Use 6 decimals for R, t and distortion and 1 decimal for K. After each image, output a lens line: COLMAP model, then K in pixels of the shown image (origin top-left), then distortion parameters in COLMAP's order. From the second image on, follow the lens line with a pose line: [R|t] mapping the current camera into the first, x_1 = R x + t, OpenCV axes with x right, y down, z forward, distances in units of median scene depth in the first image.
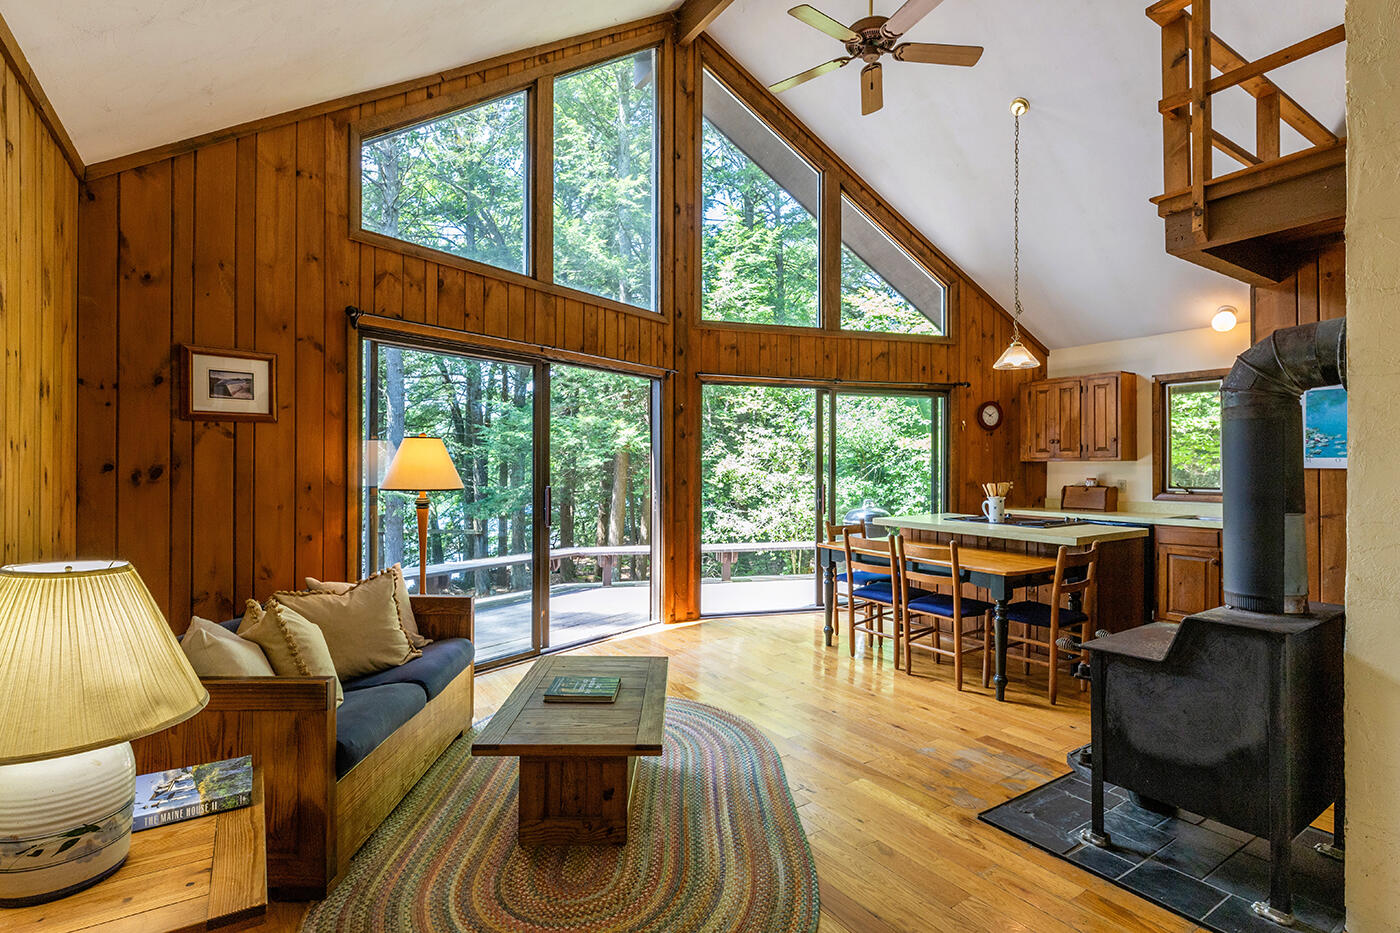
lens RADIAL K [[672.7, 0, 702.7], [0, 672.7, 466.7], [0, 0, 1]] dist [-0.000447, 0.000856]
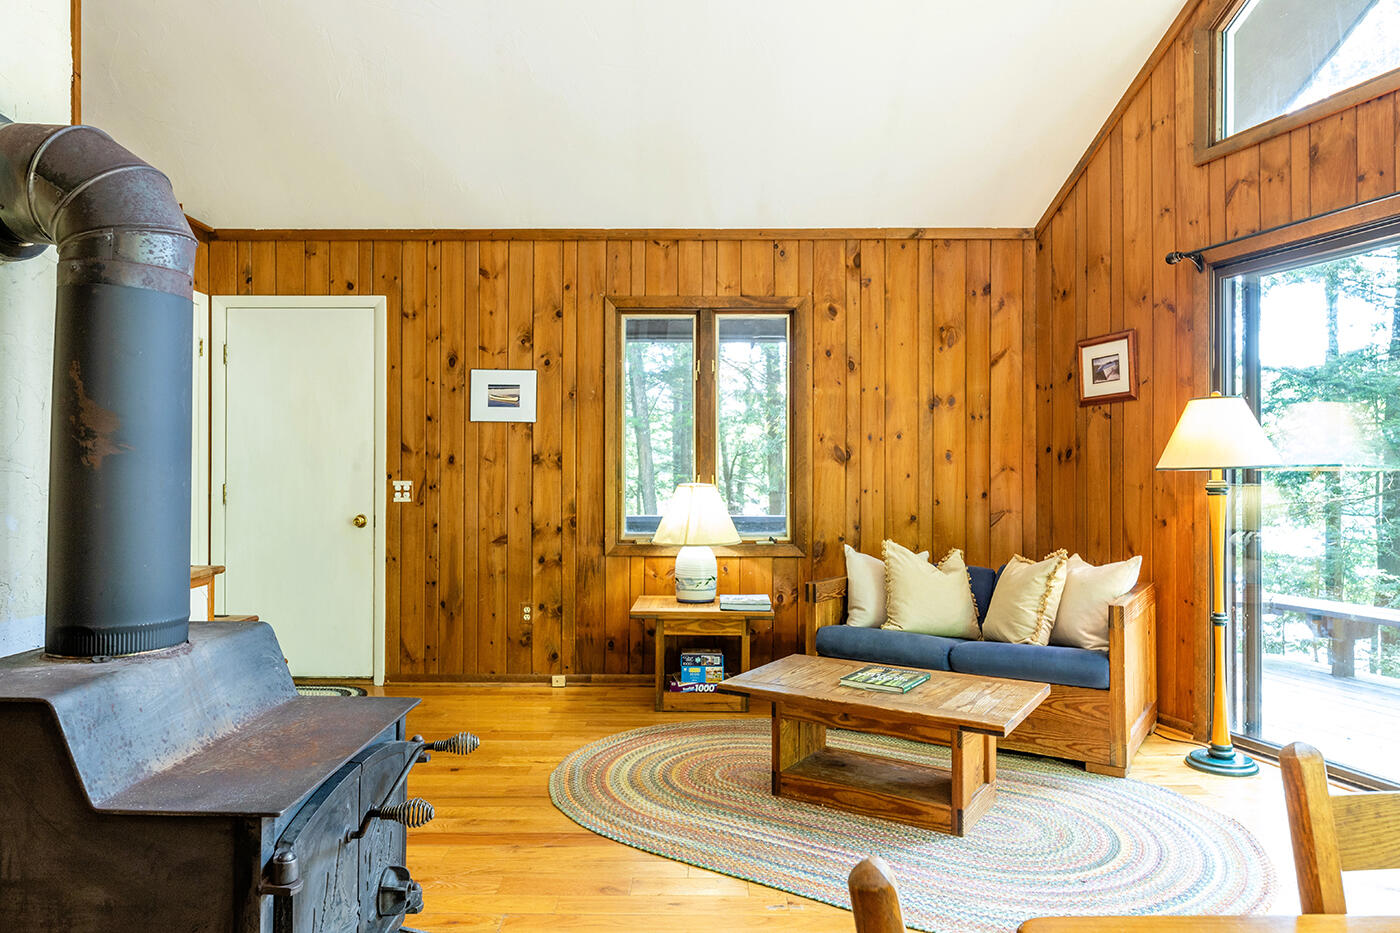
lens RADIAL K [[910.3, 0, 701.2], [0, 910.3, 467.6], [0, 0, 1]] dist [0.000631, 0.004077]
pose [[-0.566742, -0.012426, -0.823801, 0.608448], [-0.001409, 0.999899, -0.014113, 0.039682], [0.823894, -0.006838, -0.566703, 0.932292]]
